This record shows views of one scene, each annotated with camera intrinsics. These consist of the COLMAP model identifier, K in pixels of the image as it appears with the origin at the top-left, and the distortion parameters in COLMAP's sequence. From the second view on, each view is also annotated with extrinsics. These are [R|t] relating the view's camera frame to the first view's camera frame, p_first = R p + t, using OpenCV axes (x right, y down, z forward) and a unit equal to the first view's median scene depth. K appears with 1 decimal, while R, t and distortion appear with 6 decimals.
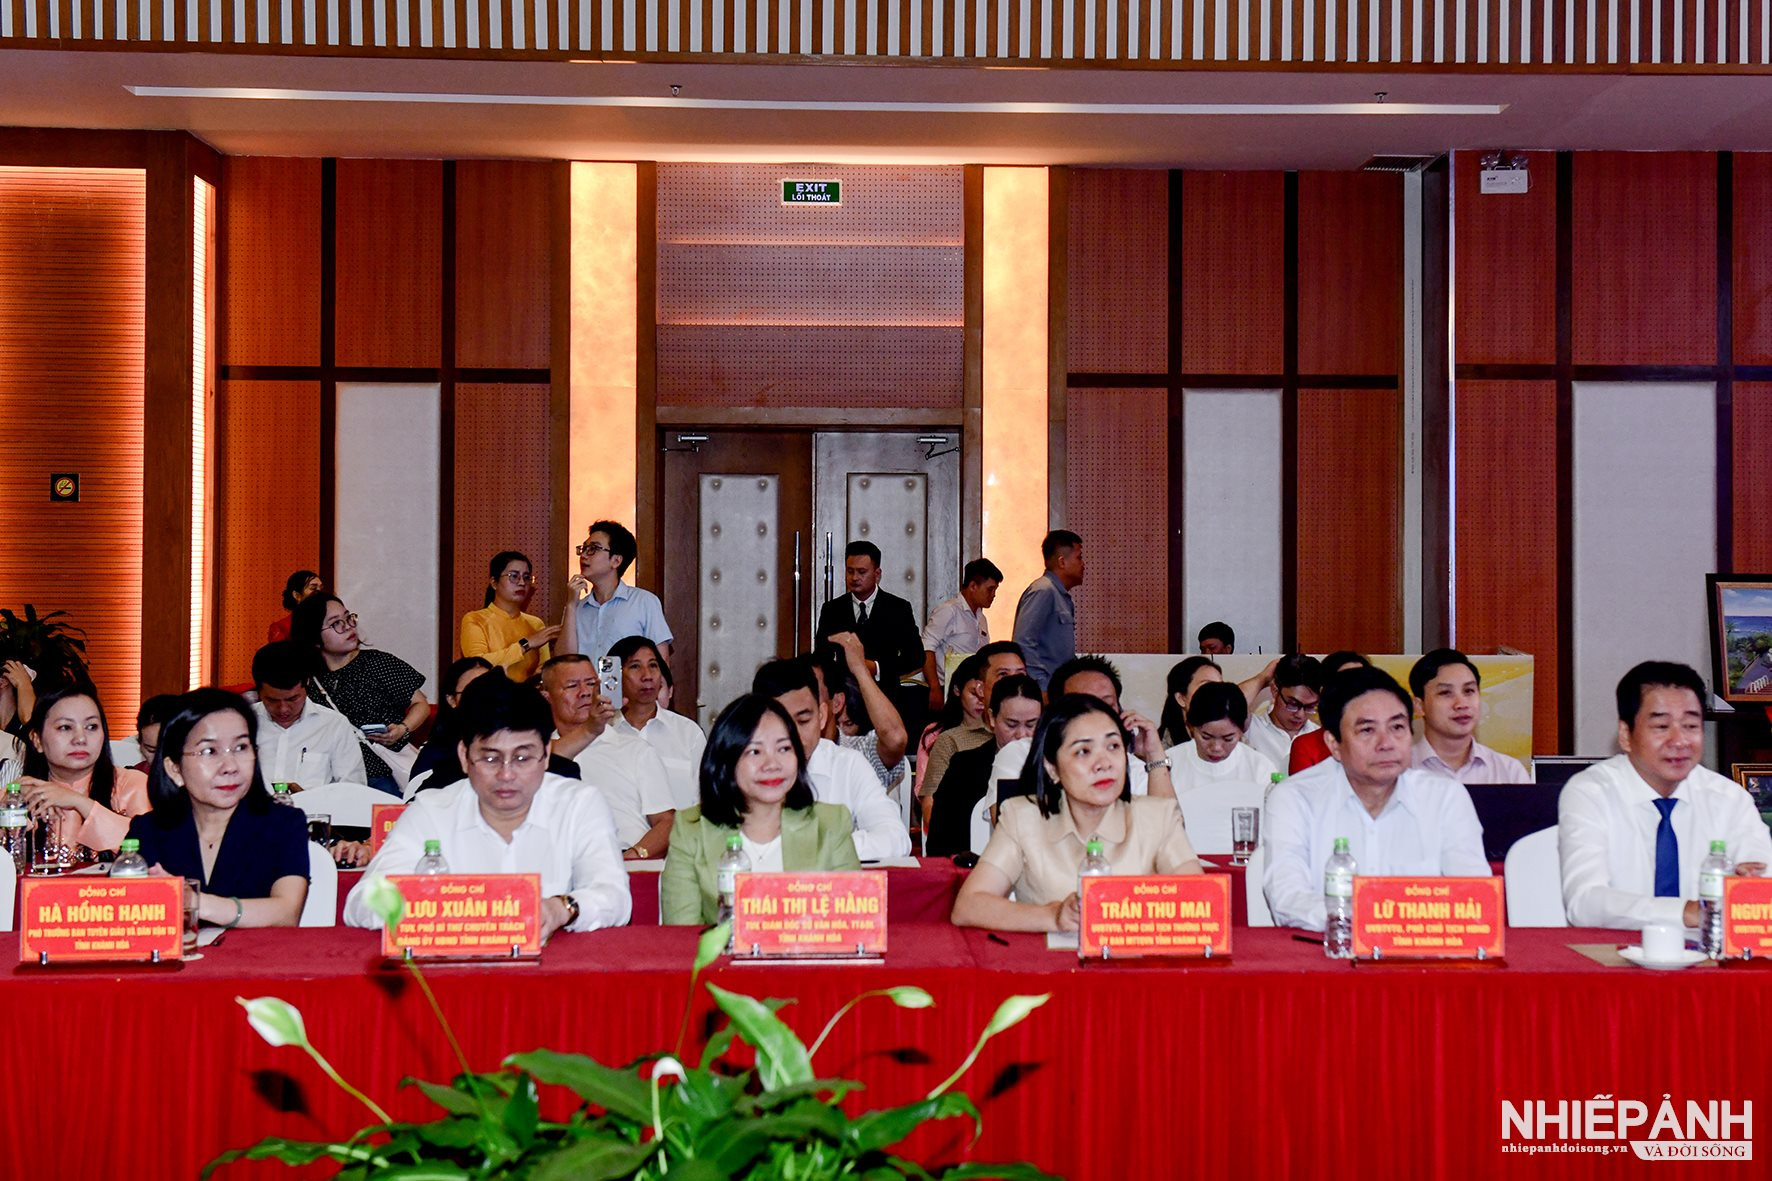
lens RADIAL K [[2498.3, 0, 922.5], [0, 2498.3, 533.6], [0, 0, 1]] dist [0.105126, 0.000000]
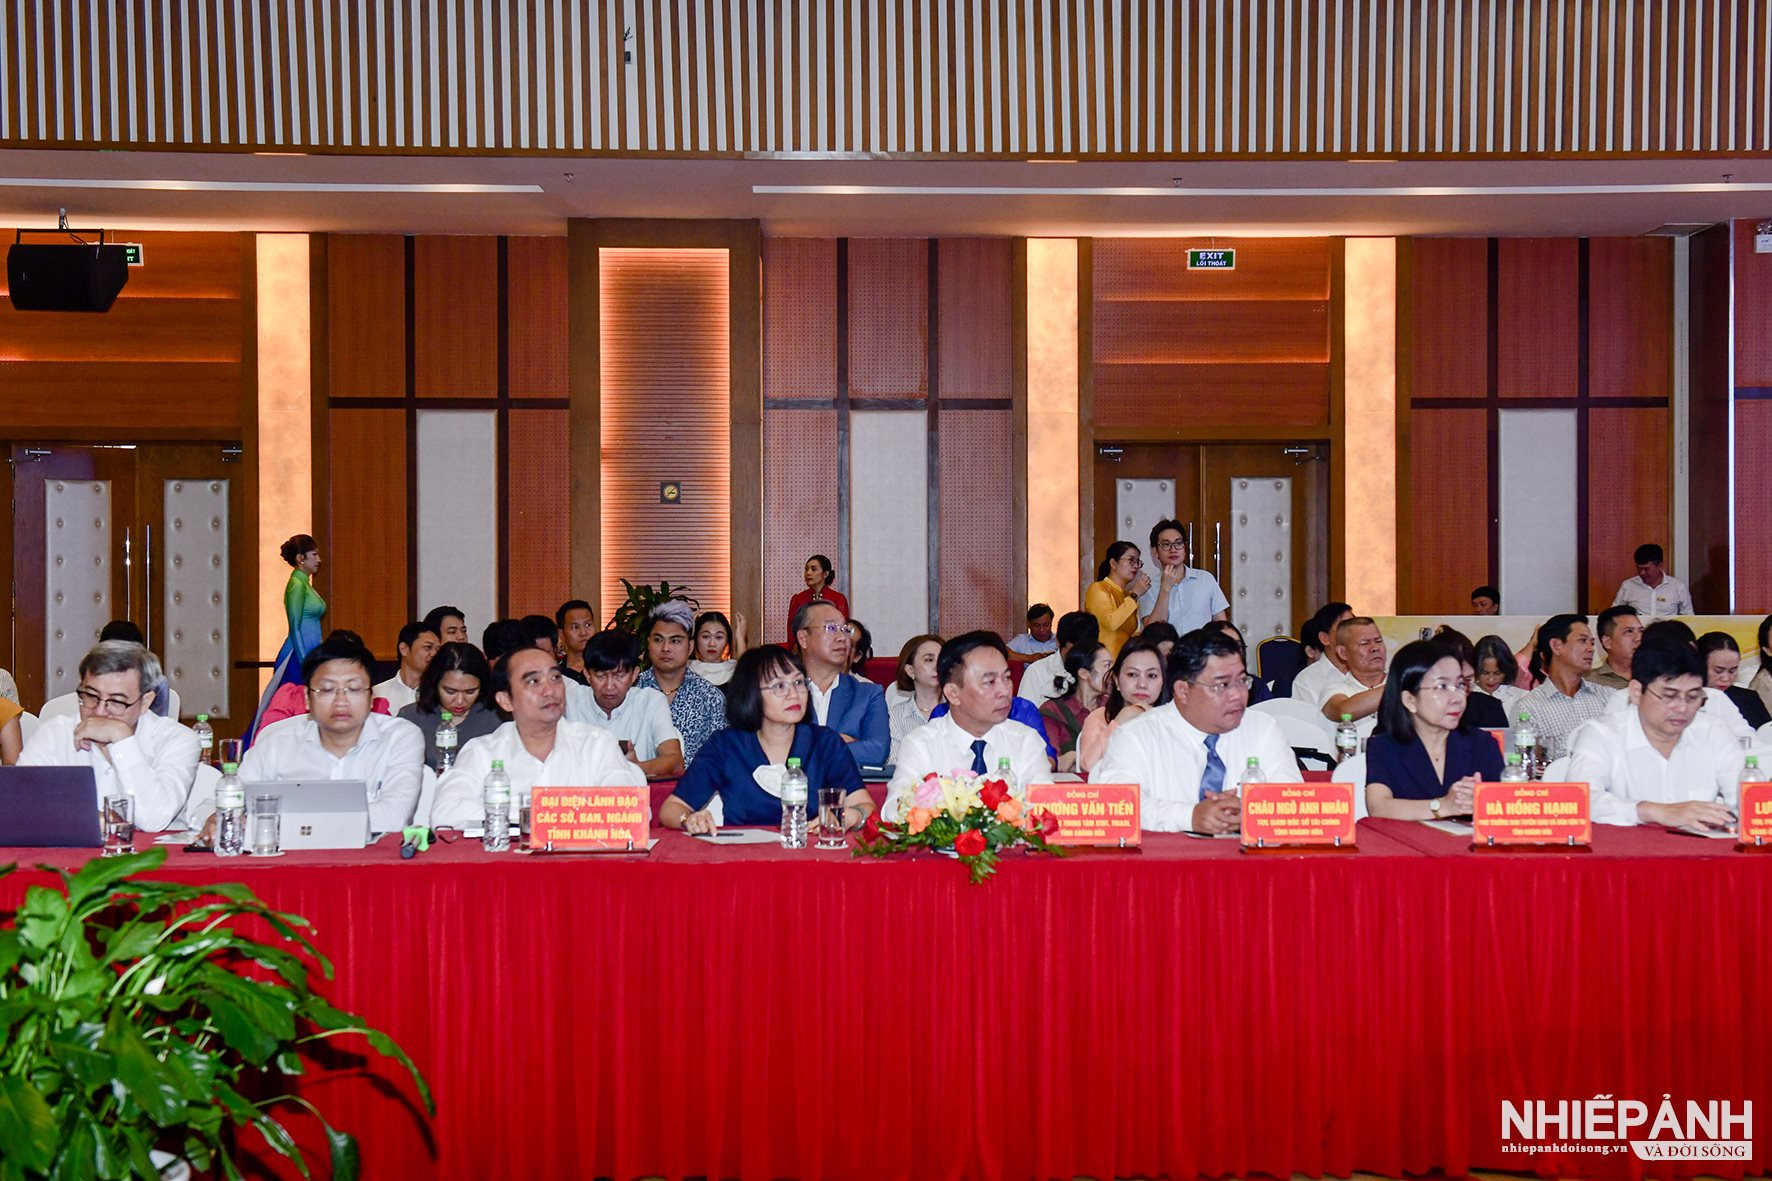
lens RADIAL K [[1931.4, 0, 873.0], [0, 1931.4, 593.5], [0, 0, 1]] dist [0.095562, 0.000000]
pose [[0.999965, -0.005362, -0.006420, -0.214314], [0.005588, 0.999343, 0.035805, -0.000835], [0.006224, -0.035840, 0.999338, -0.010149]]
